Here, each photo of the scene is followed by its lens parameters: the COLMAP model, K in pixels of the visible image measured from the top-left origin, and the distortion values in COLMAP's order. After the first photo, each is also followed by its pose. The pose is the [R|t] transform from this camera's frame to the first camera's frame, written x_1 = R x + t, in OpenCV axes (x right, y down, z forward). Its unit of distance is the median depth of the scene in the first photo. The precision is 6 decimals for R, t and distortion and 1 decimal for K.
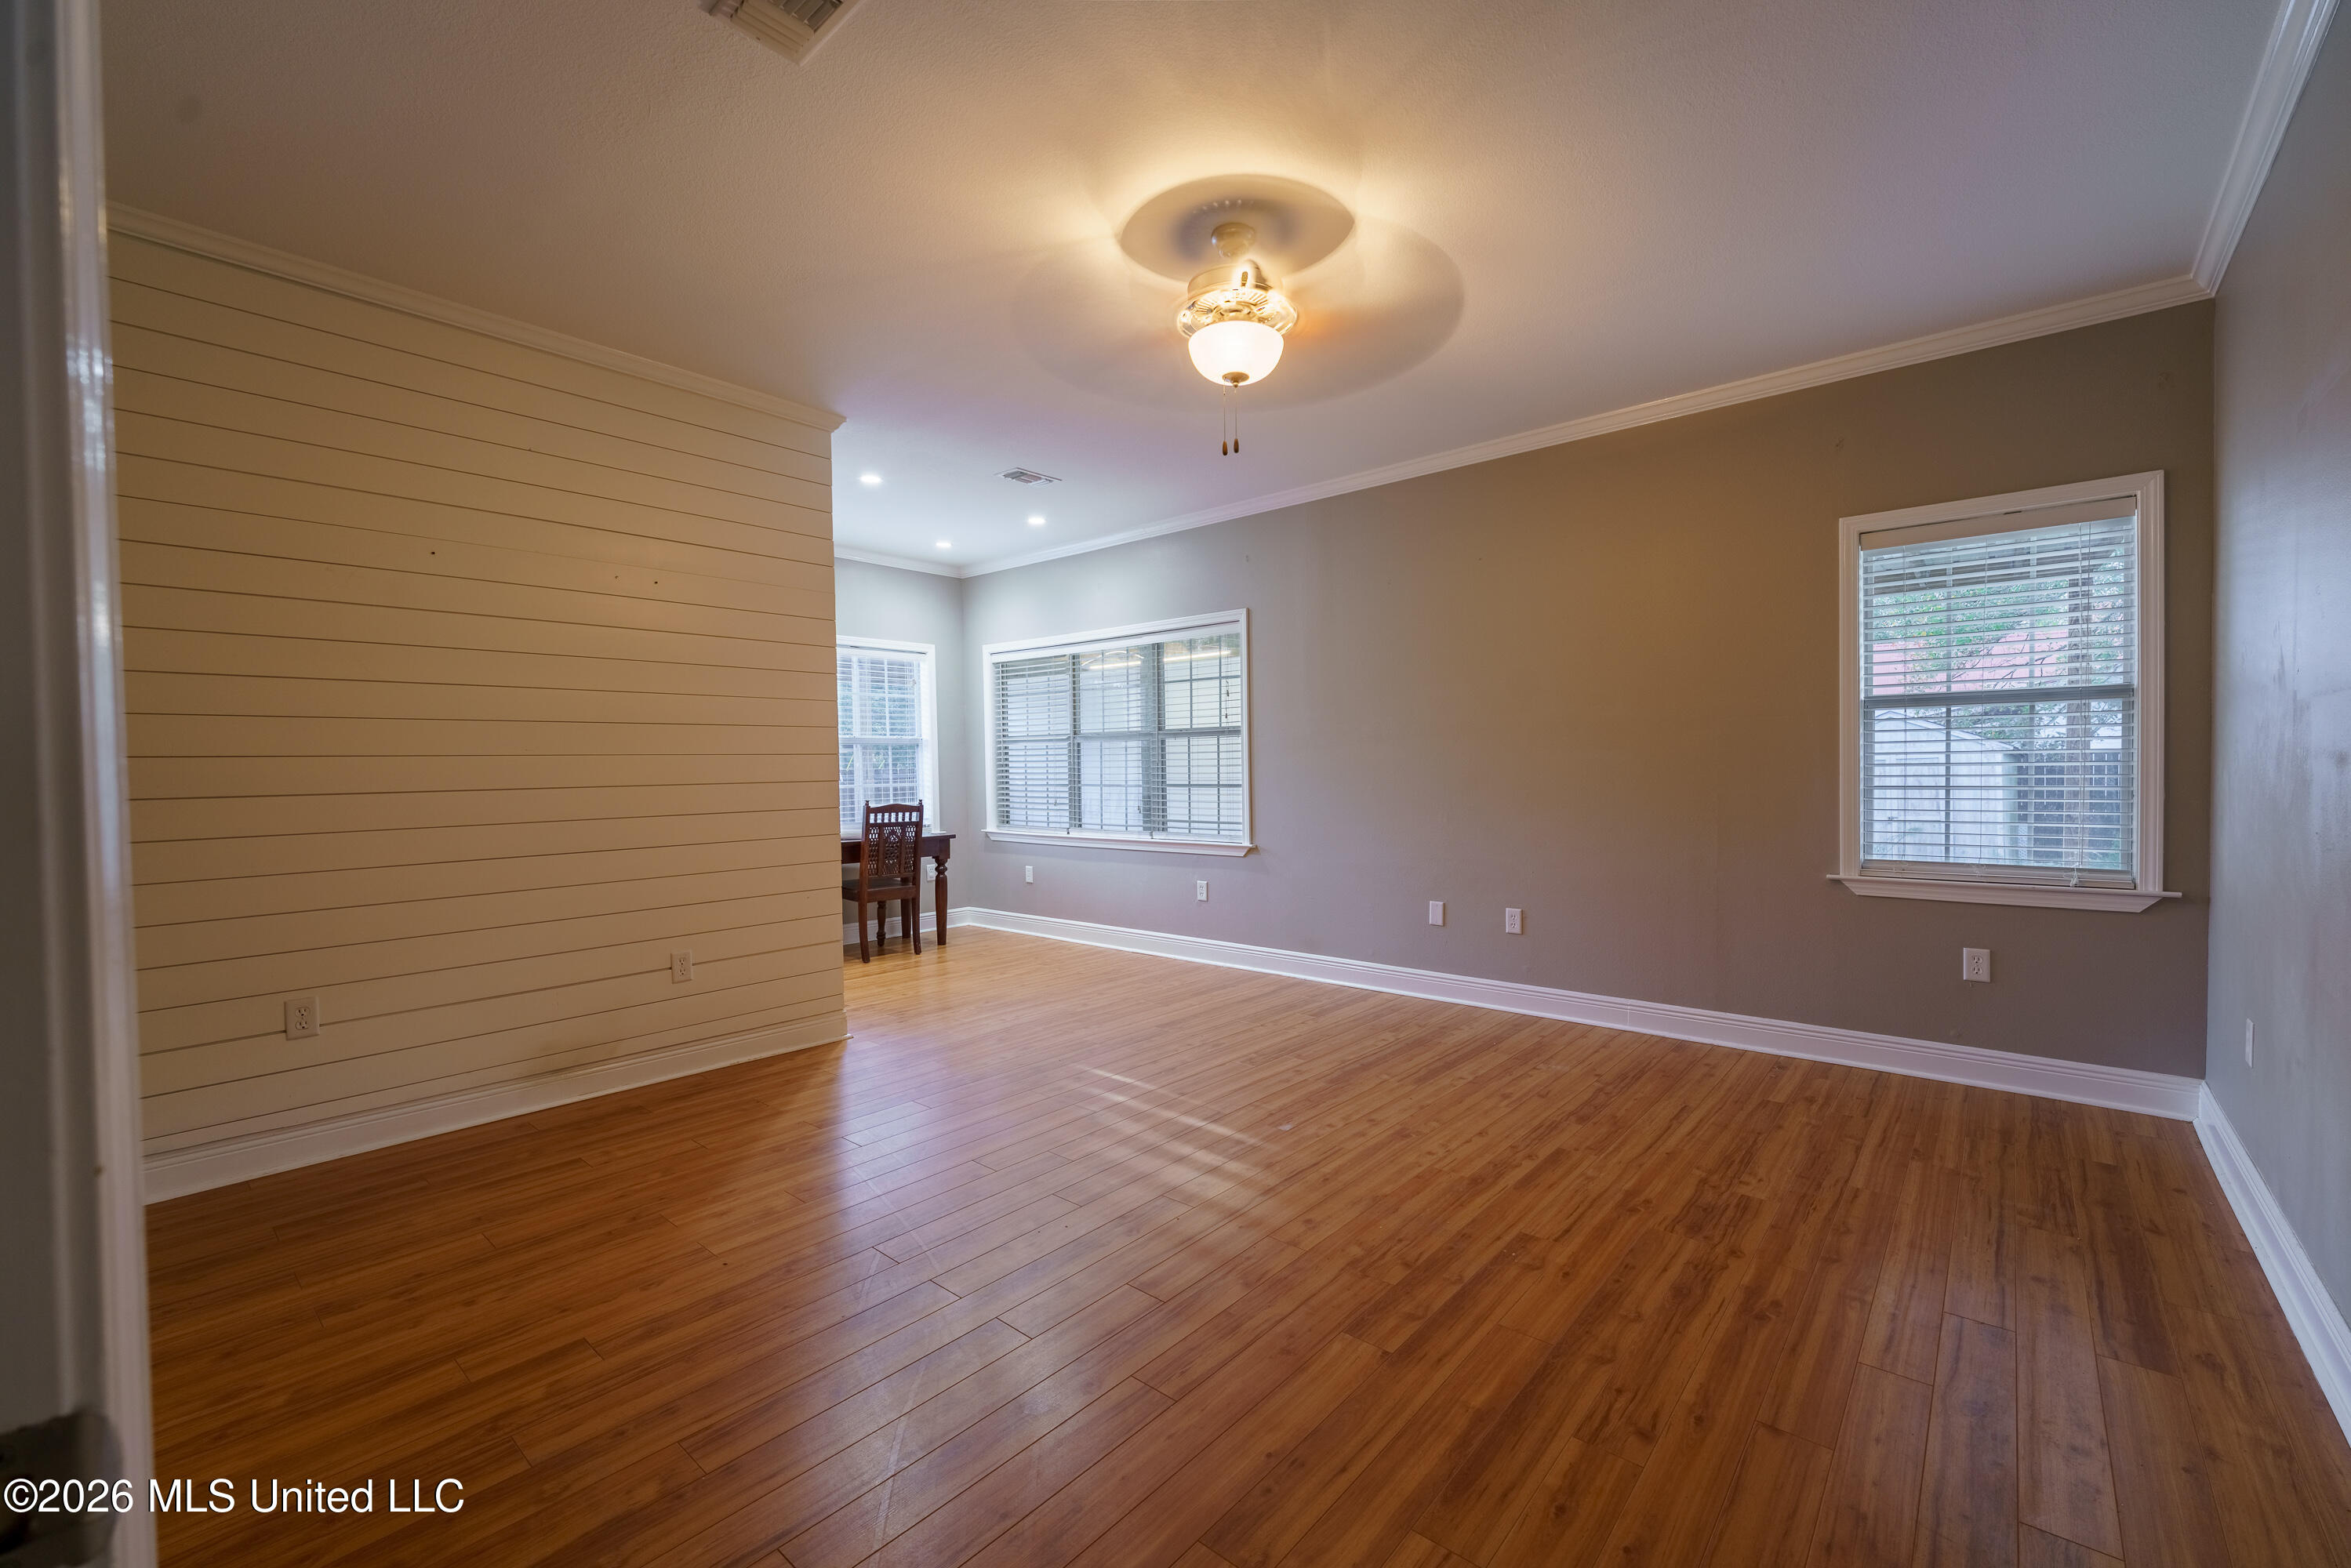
lens RADIAL K [[963.1, 0, 1175.5], [0, 963.1, 784.0], [0, 0, 1]] dist [0.000104, 0.000000]
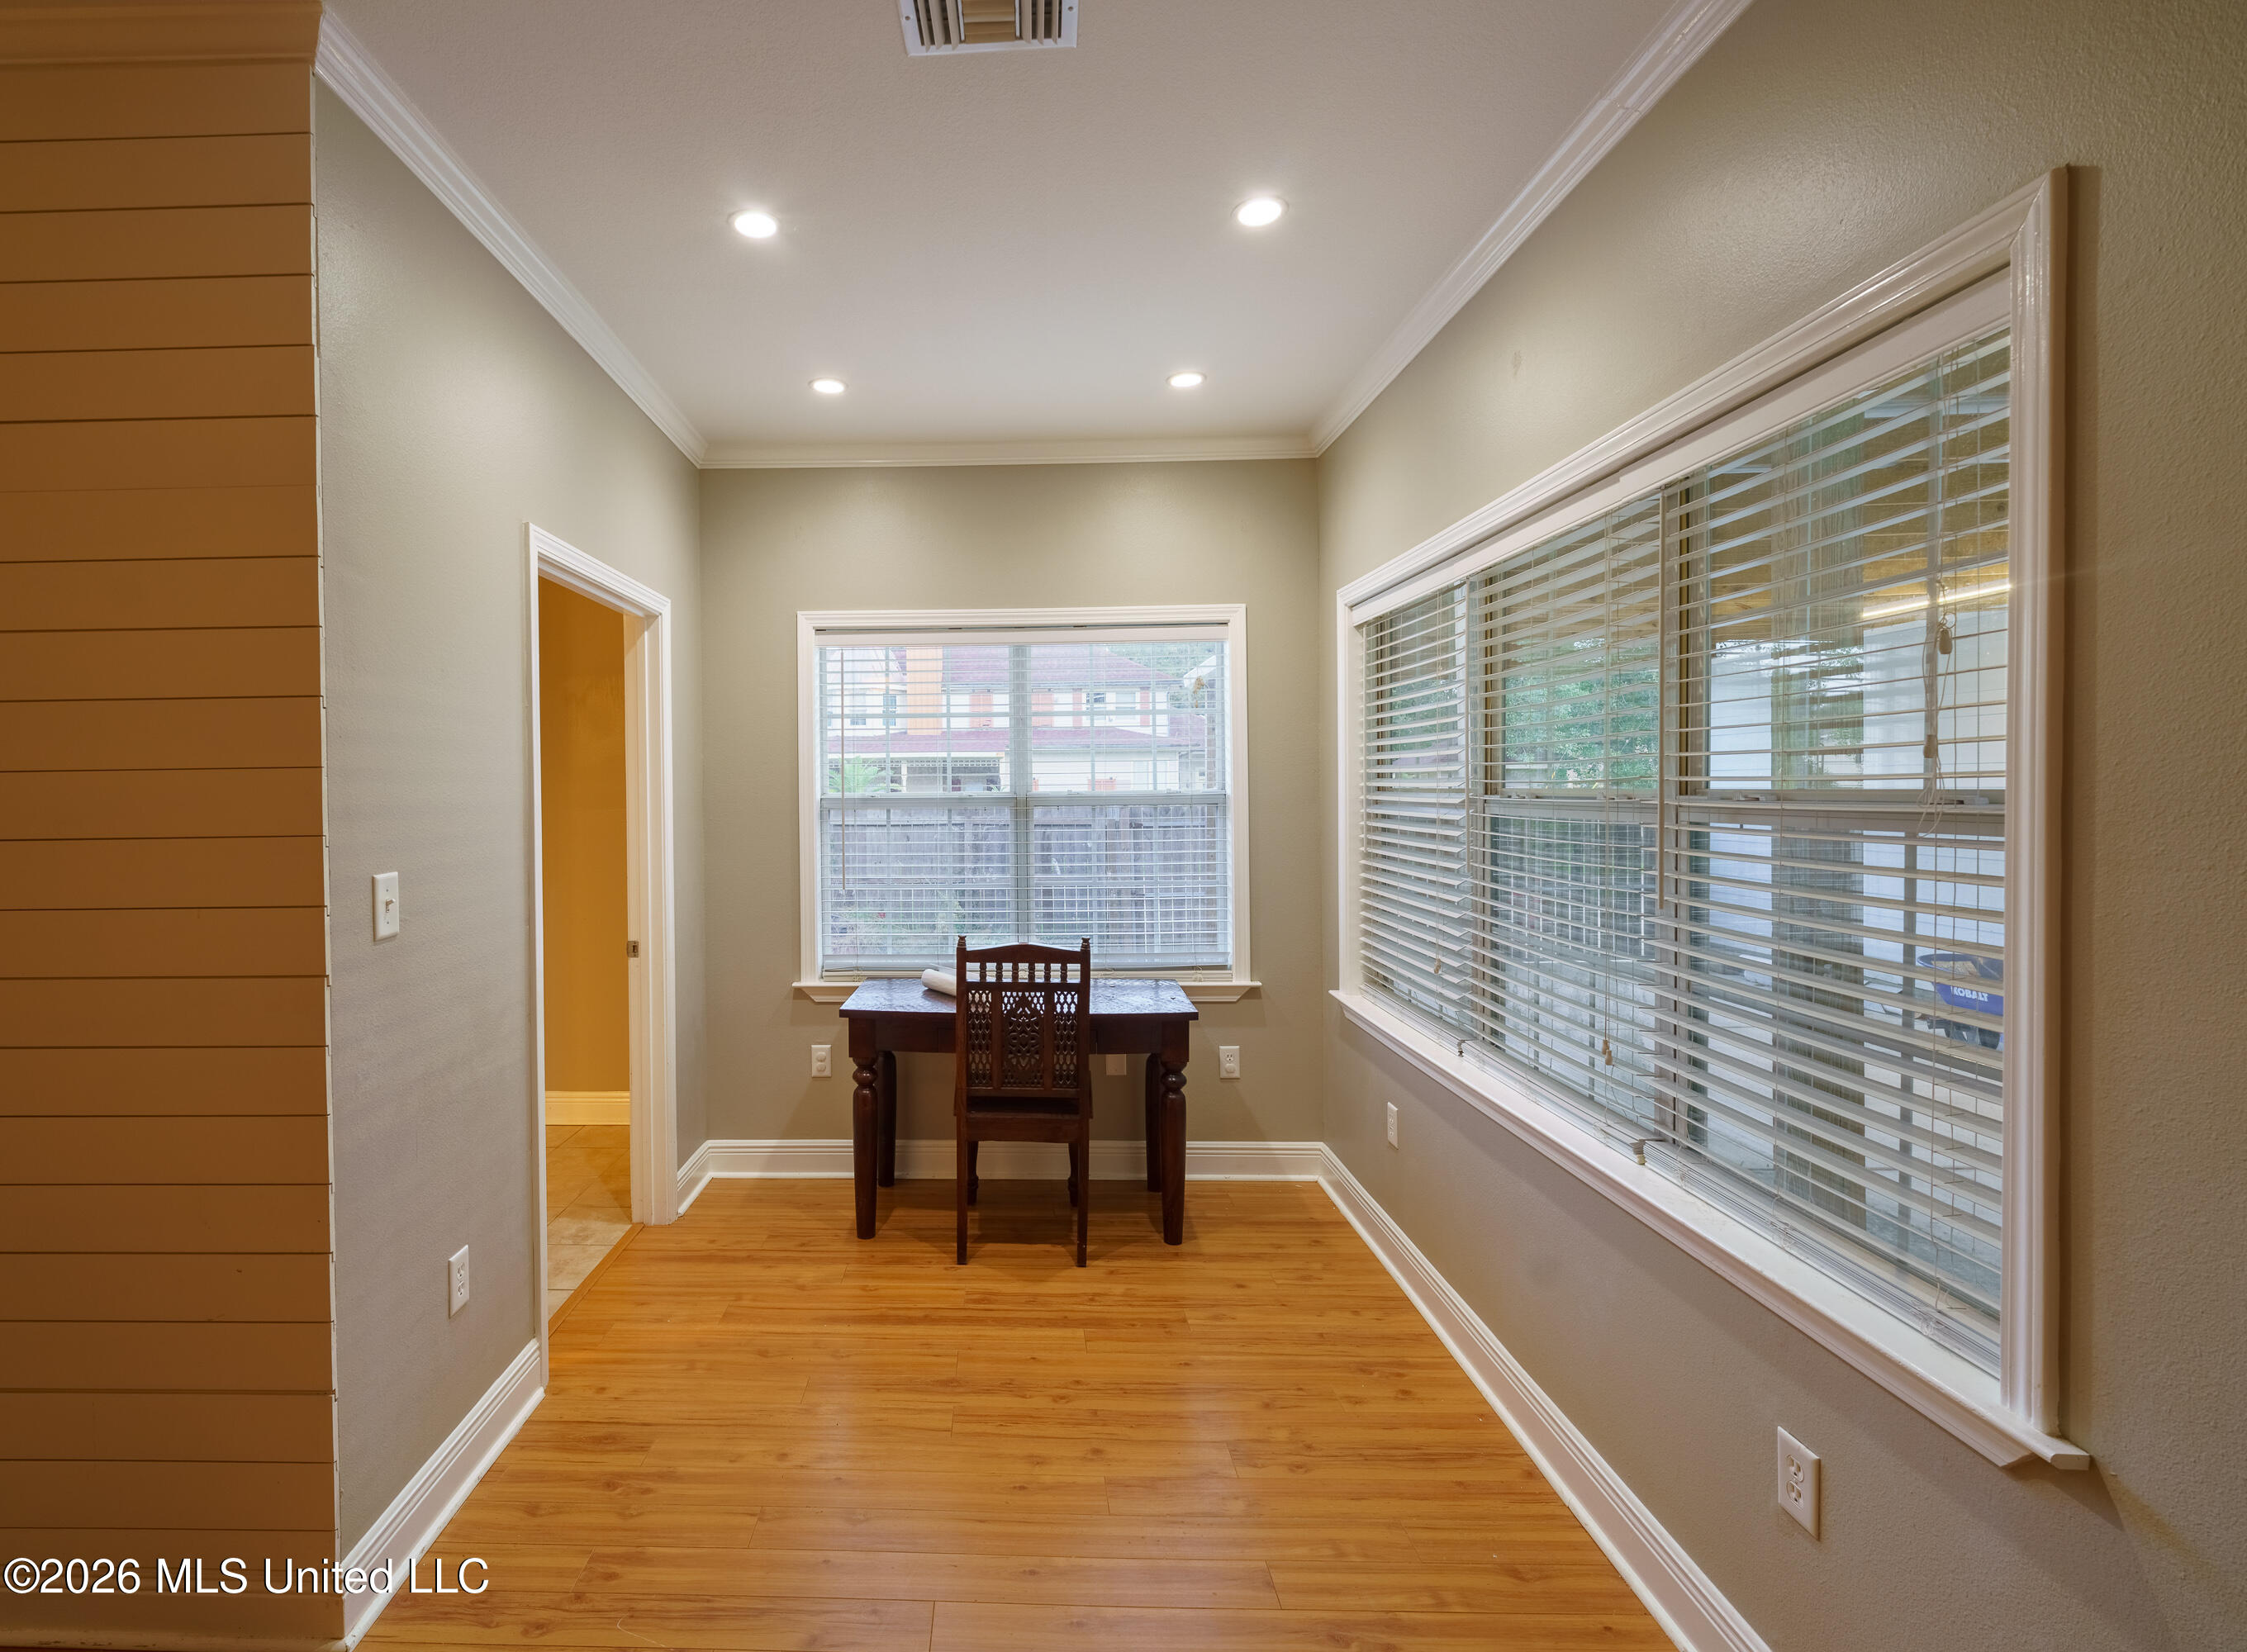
lens RADIAL K [[943.9, 0, 1122.7], [0, 943.9, 792.3], [0, 0, 1]] dist [-0.000903, 0.000042]
pose [[0.620023, 0.020569, -0.784314, 0.106276], [-0.006499, 0.999757, 0.021081, -0.065337], [0.784557, -0.007973, 0.620006, 0.743328]]
